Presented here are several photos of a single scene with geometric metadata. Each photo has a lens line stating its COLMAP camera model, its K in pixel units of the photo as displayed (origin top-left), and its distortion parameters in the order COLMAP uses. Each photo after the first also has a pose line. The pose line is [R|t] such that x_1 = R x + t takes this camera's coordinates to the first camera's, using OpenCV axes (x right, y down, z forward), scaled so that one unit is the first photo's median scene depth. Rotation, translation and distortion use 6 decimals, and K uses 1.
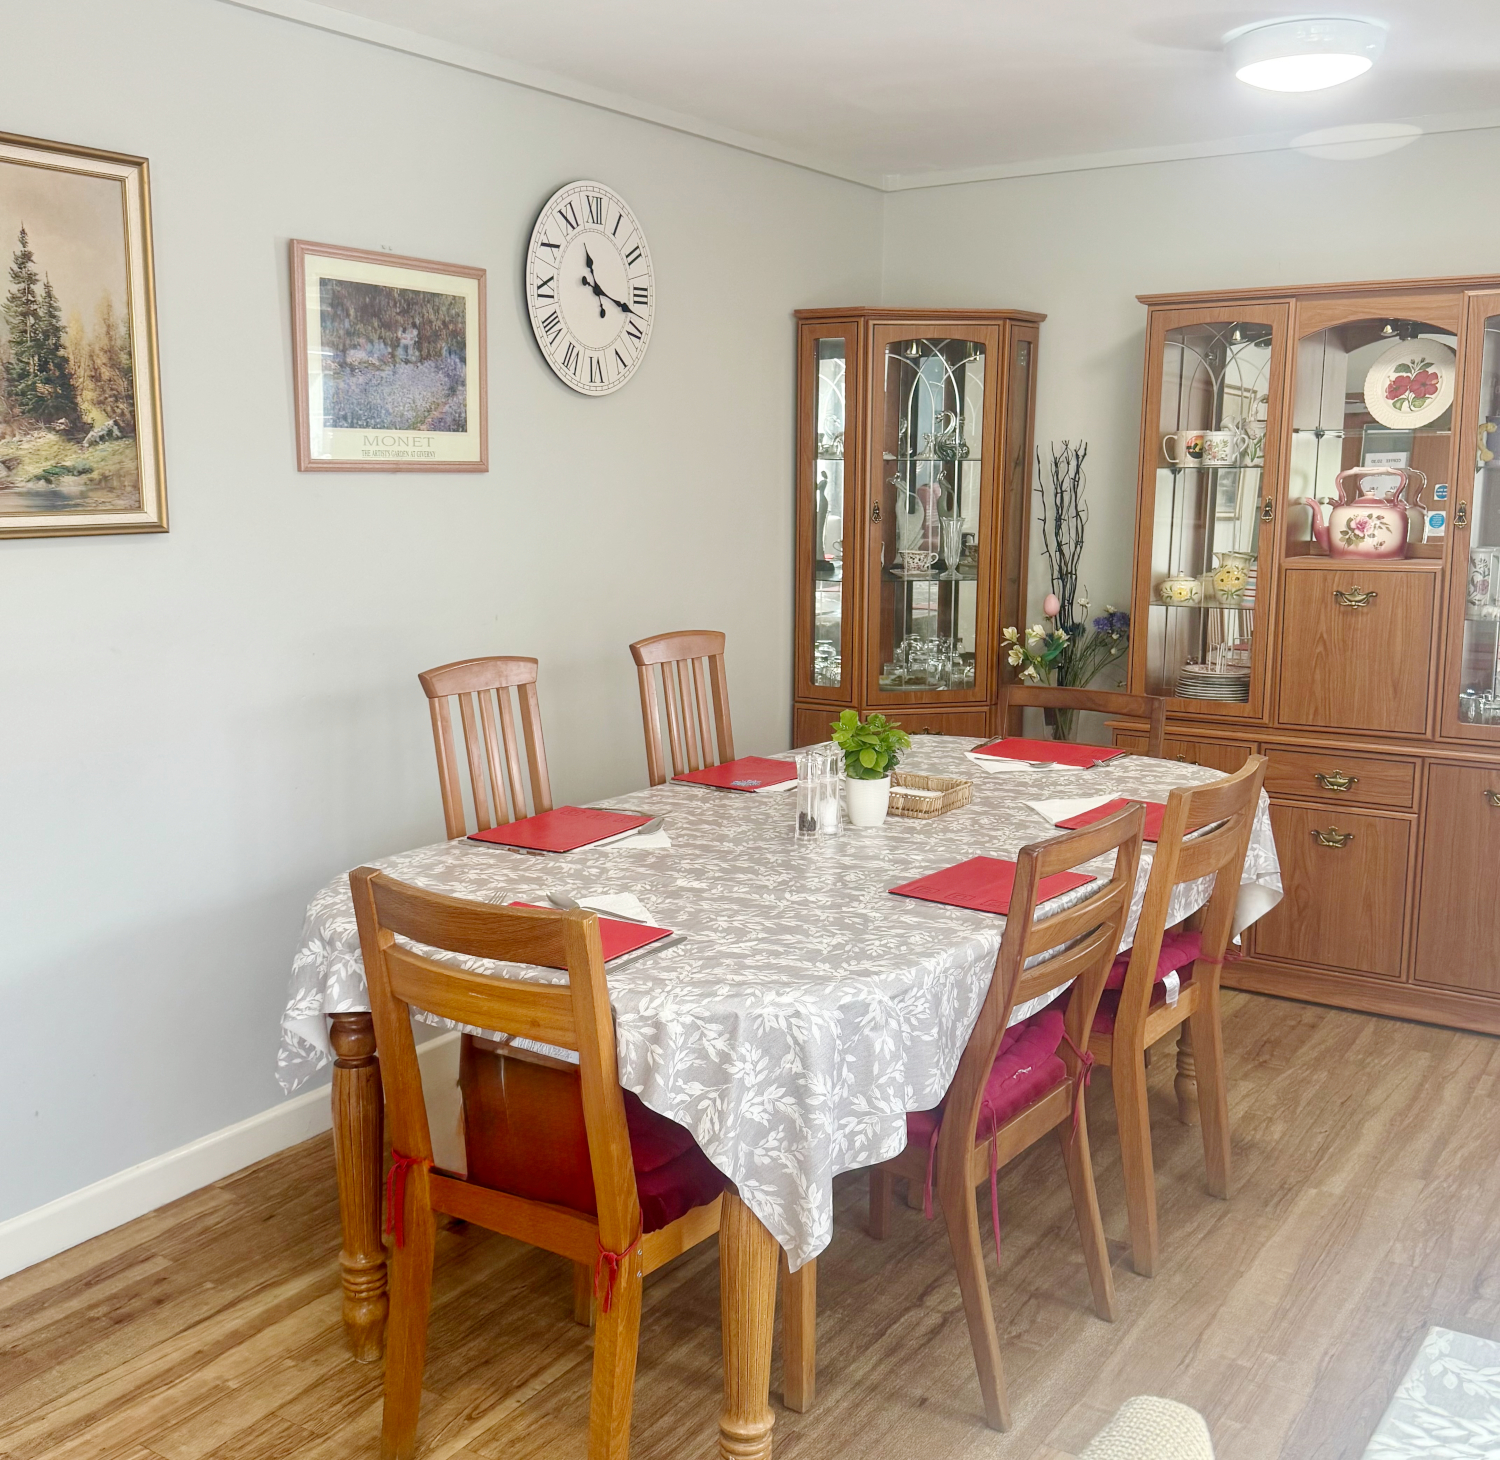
lens RADIAL K [[1573.9, 0, 750.0], [0, 1573.9, 730.0], [0, 0, 1]] dist [-0.003145, -0.021863]
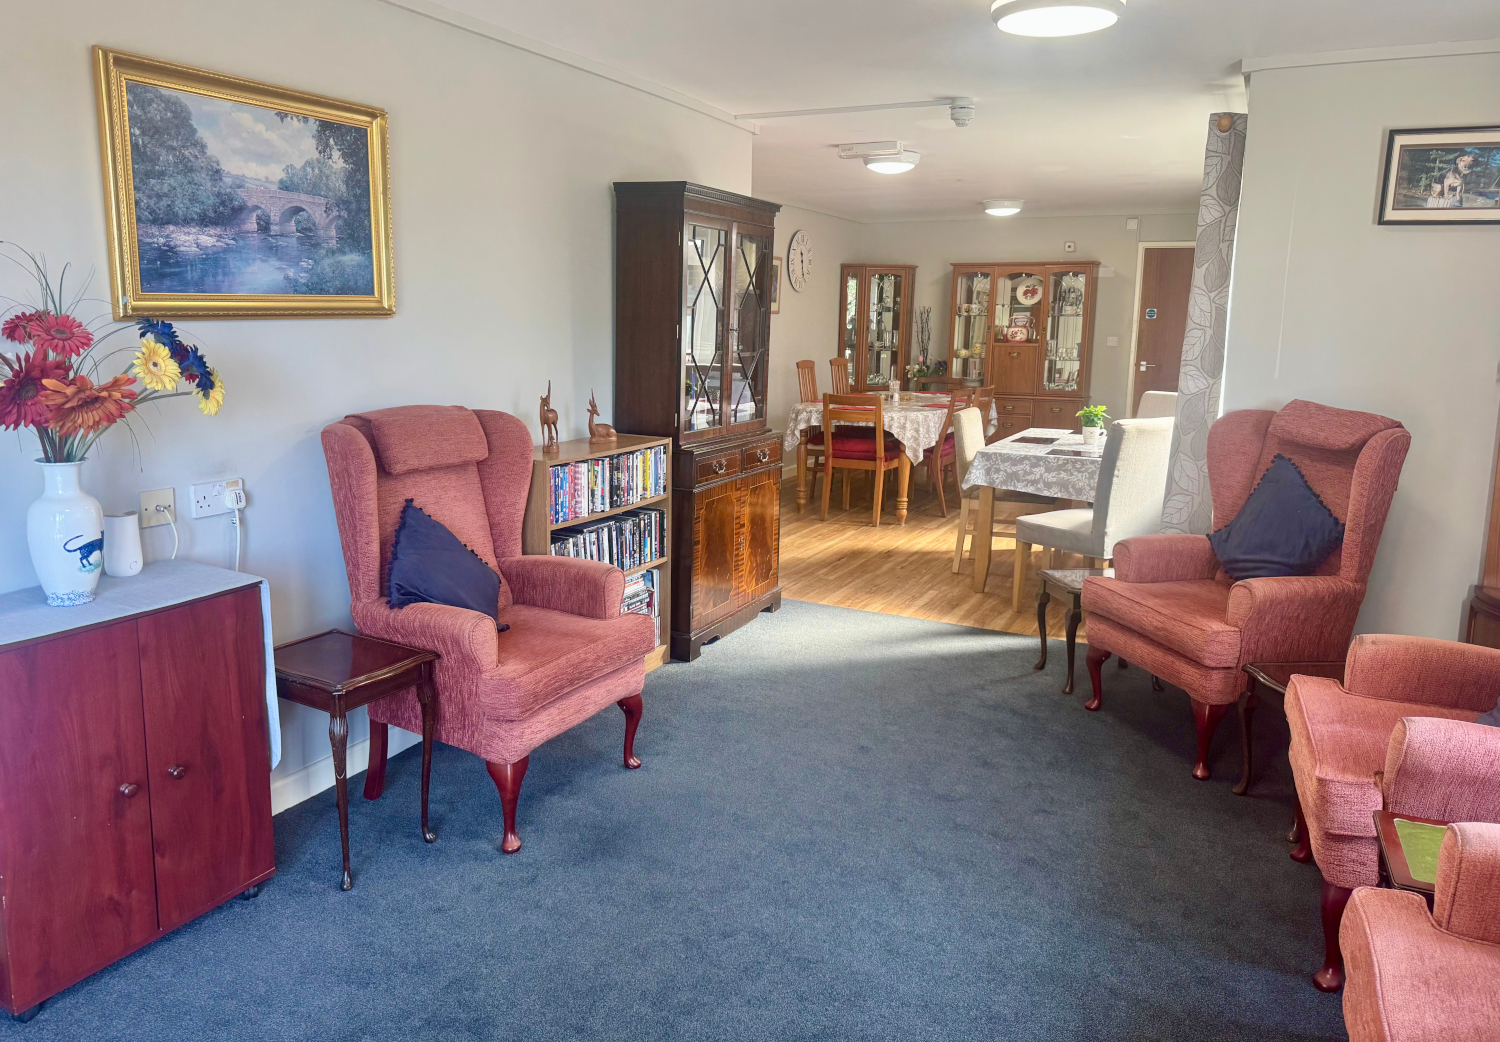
lens RADIAL K [[1095.5, 0, 750.0], [0, 1095.5, 521.0], [0, 0, 1]] dist [0.002900, 0.000507]
pose [[0.989962, -0.009117, 0.141038, -0.492210], [0.006355, 0.999779, 0.020019, 0.213564], [-0.141189, -0.018922, 0.989802, -1.207674]]
